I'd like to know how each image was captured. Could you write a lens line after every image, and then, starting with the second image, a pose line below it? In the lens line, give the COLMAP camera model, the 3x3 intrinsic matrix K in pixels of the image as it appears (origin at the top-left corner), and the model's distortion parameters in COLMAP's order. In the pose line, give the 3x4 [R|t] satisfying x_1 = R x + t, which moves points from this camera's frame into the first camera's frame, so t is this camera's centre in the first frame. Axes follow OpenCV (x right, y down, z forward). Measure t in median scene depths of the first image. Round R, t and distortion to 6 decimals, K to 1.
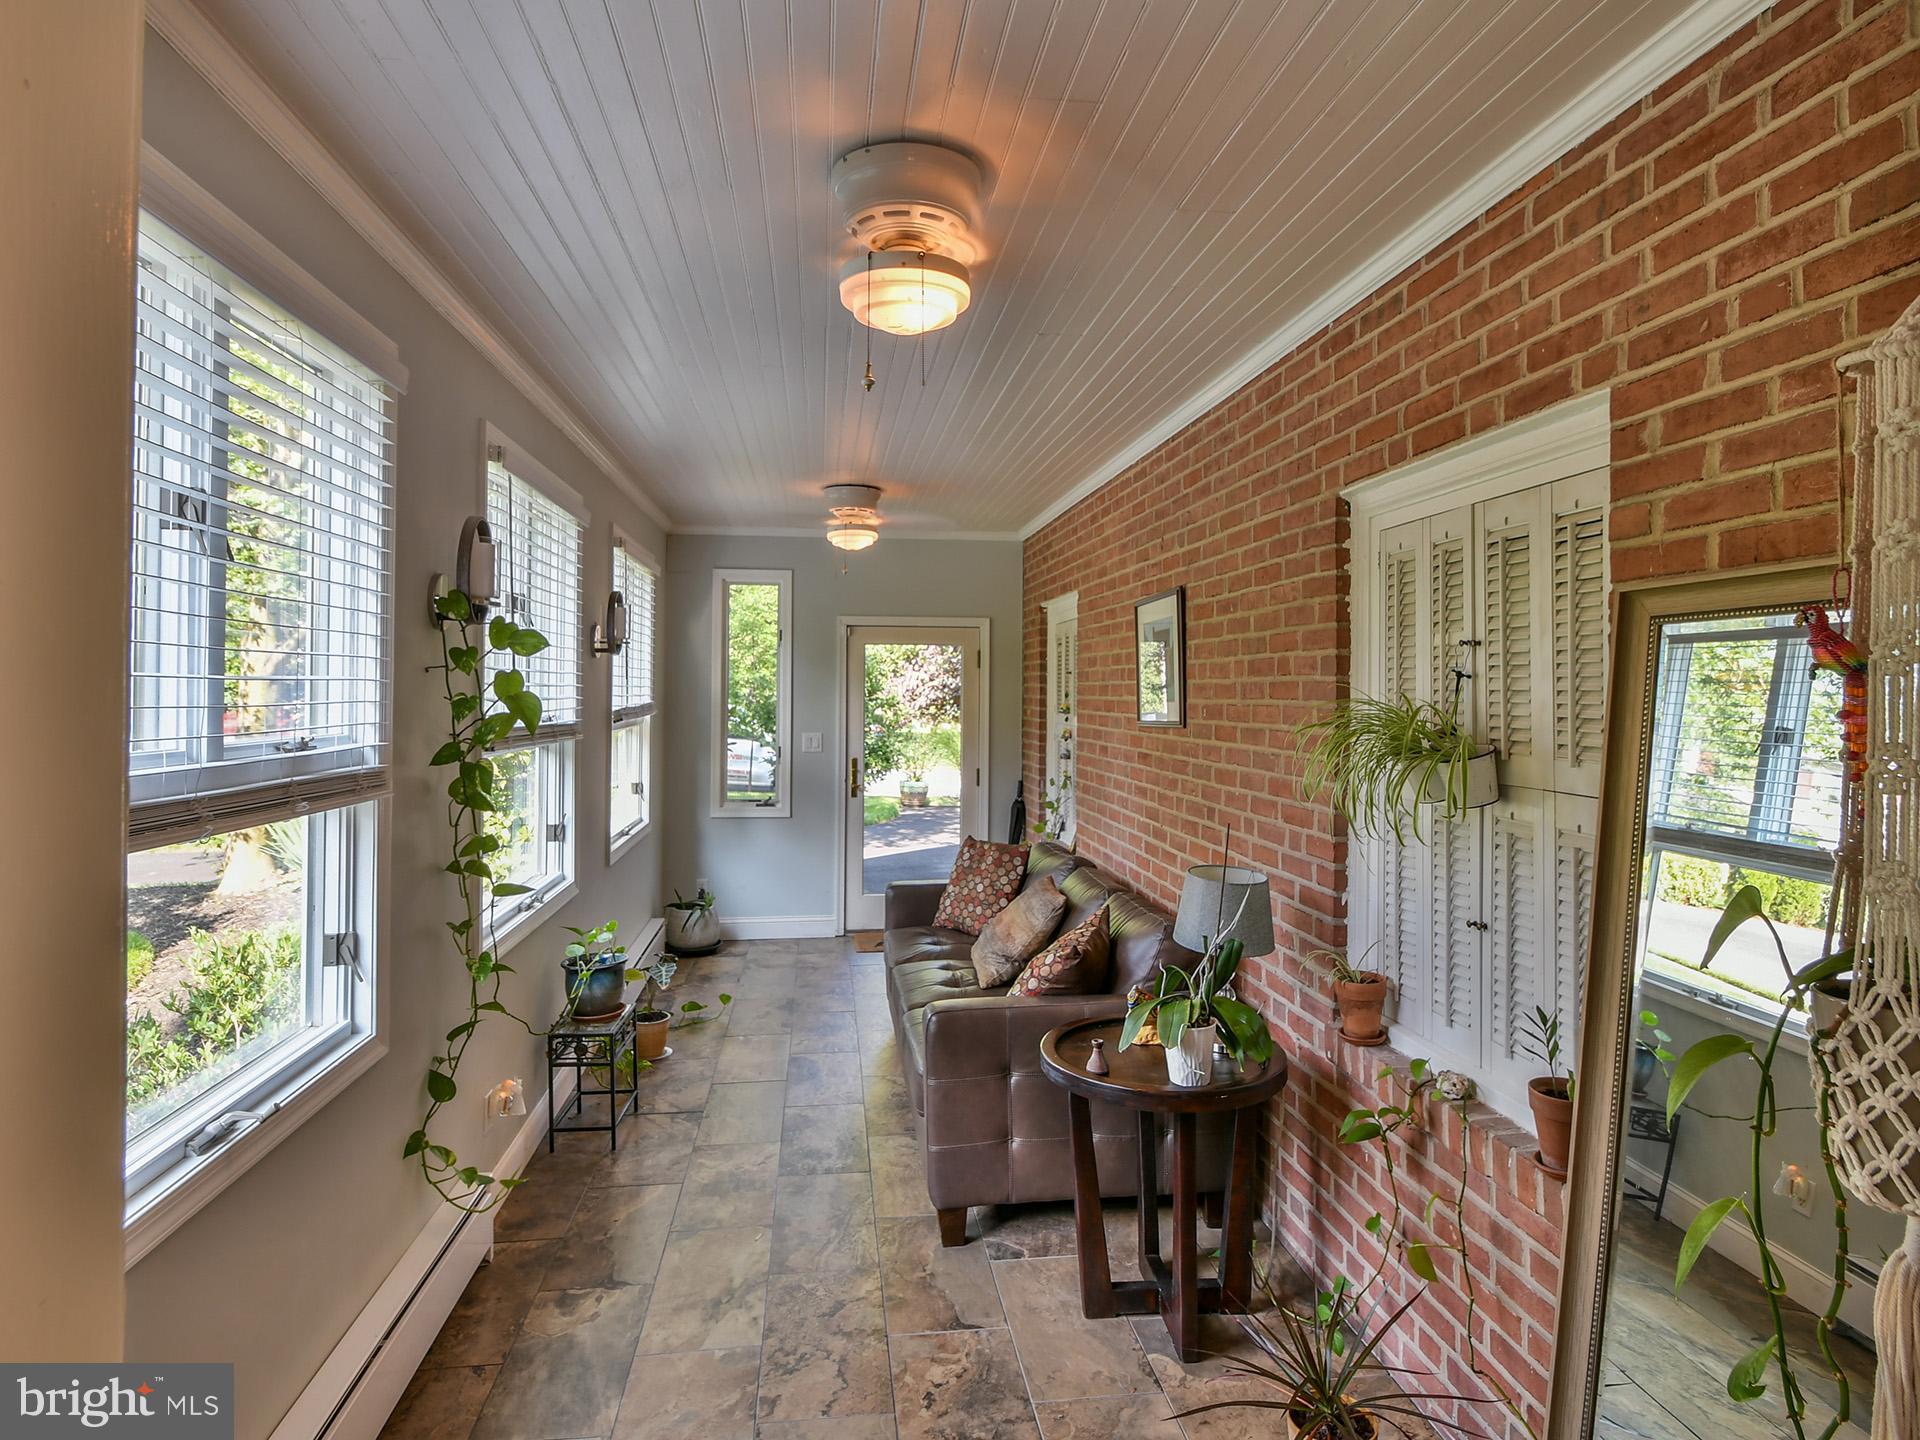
lens RADIAL K [[997.0, 0, 953.5], [0, 997.0, 711.4], [0, 0, 1]] dist [0.002758, 0.000494]
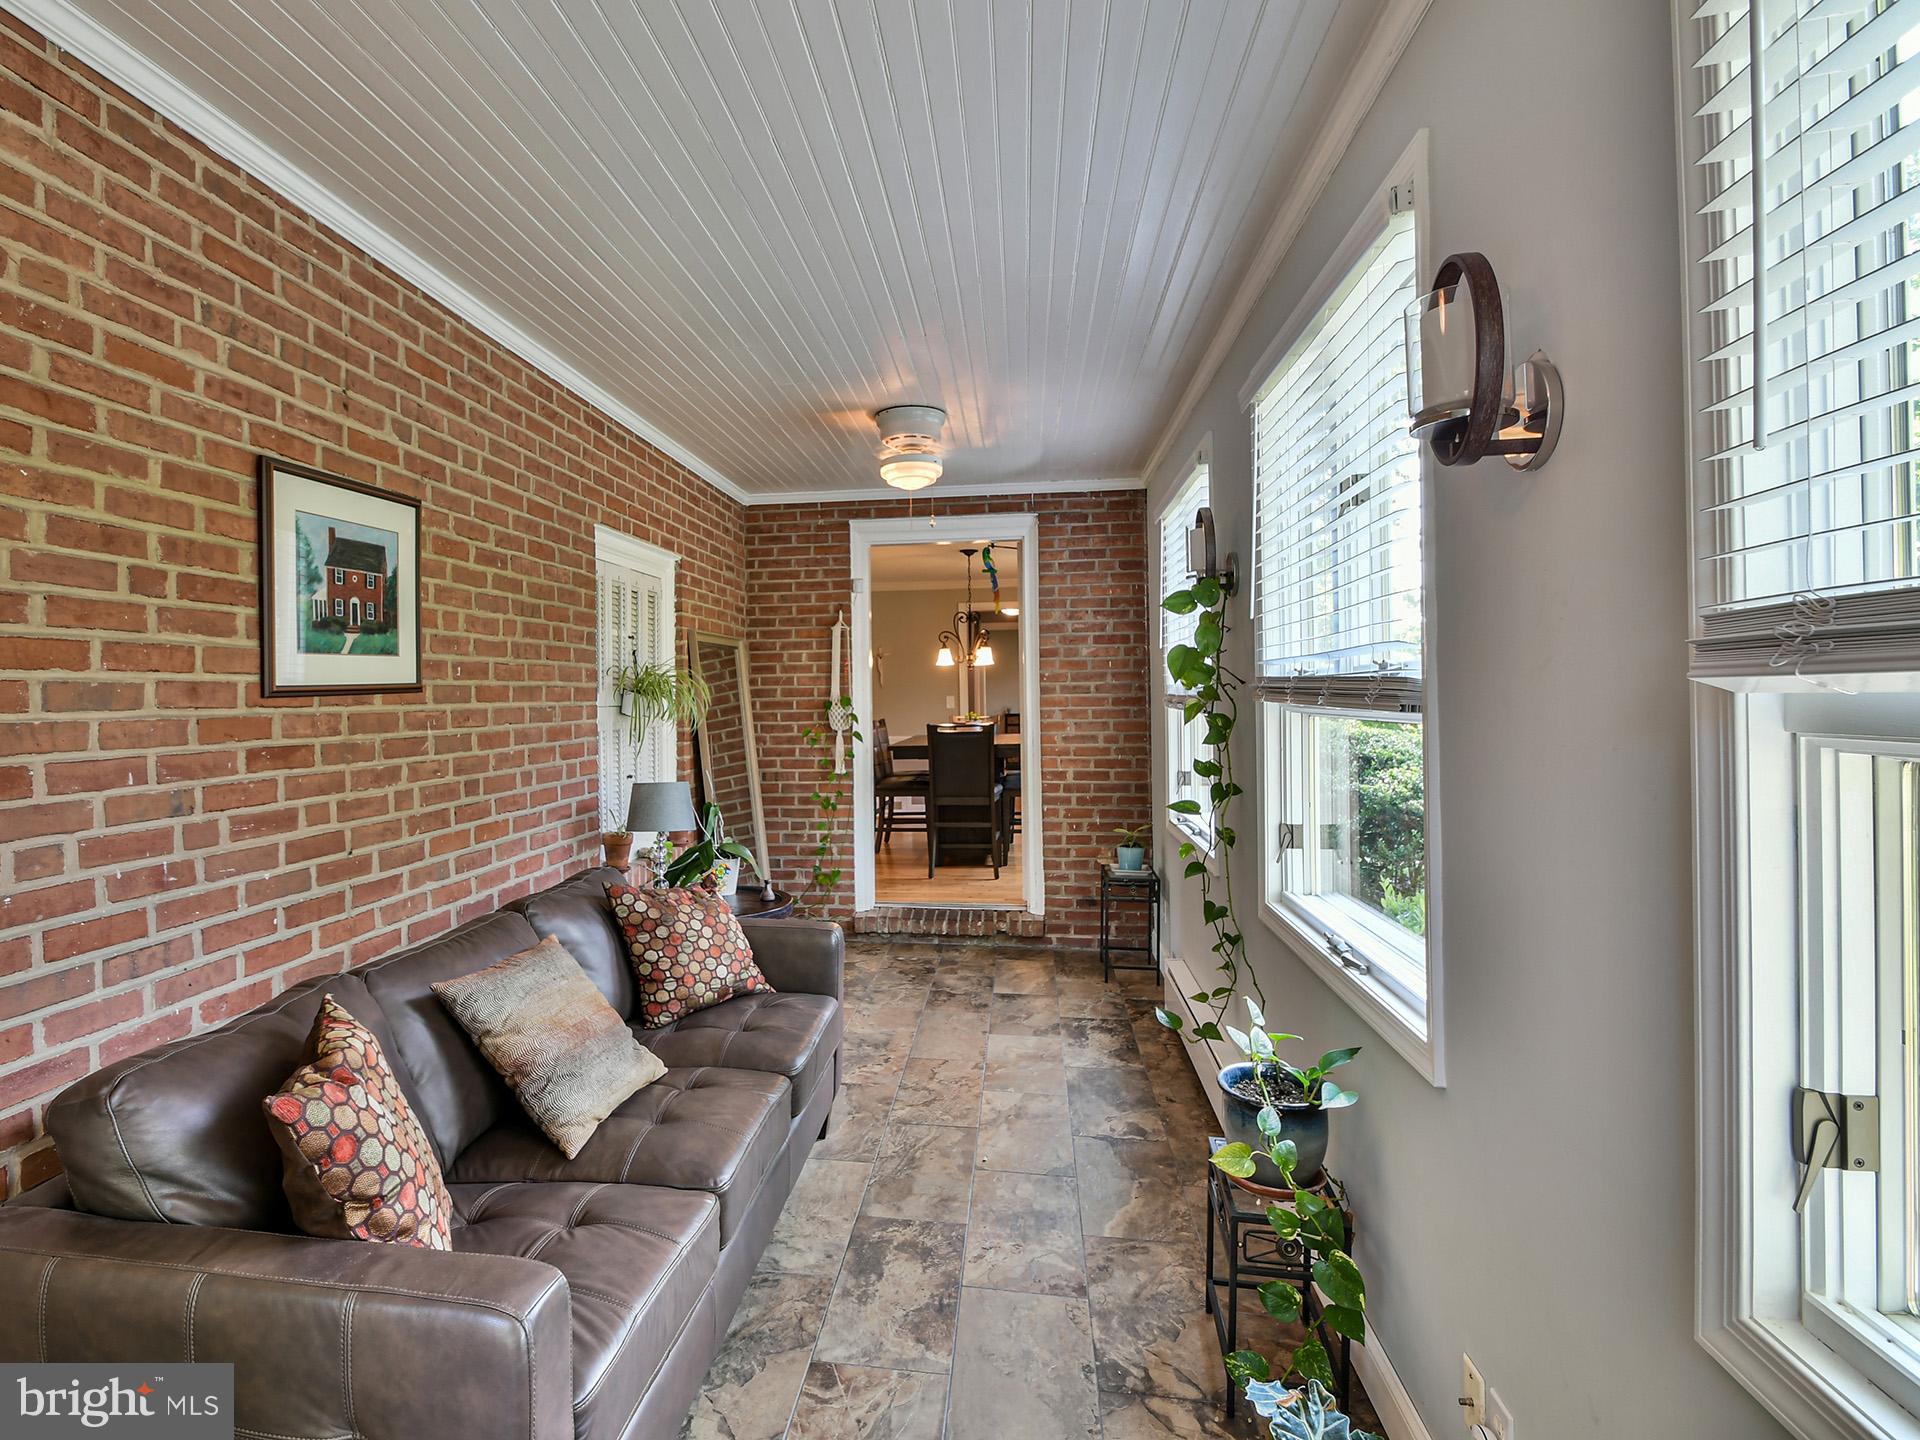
lens RADIAL K [[997.0, 0, 953.5], [0, 997.0, 711.4], [0, 0, 1]] dist [0.002758, 0.000494]
pose [[-0.978536, 0.005978, 0.205989, -0.385406], [0.013859, 0.999225, 0.036839, 0.011468], [-0.205610, 0.038903, -0.977861, 2.044459]]
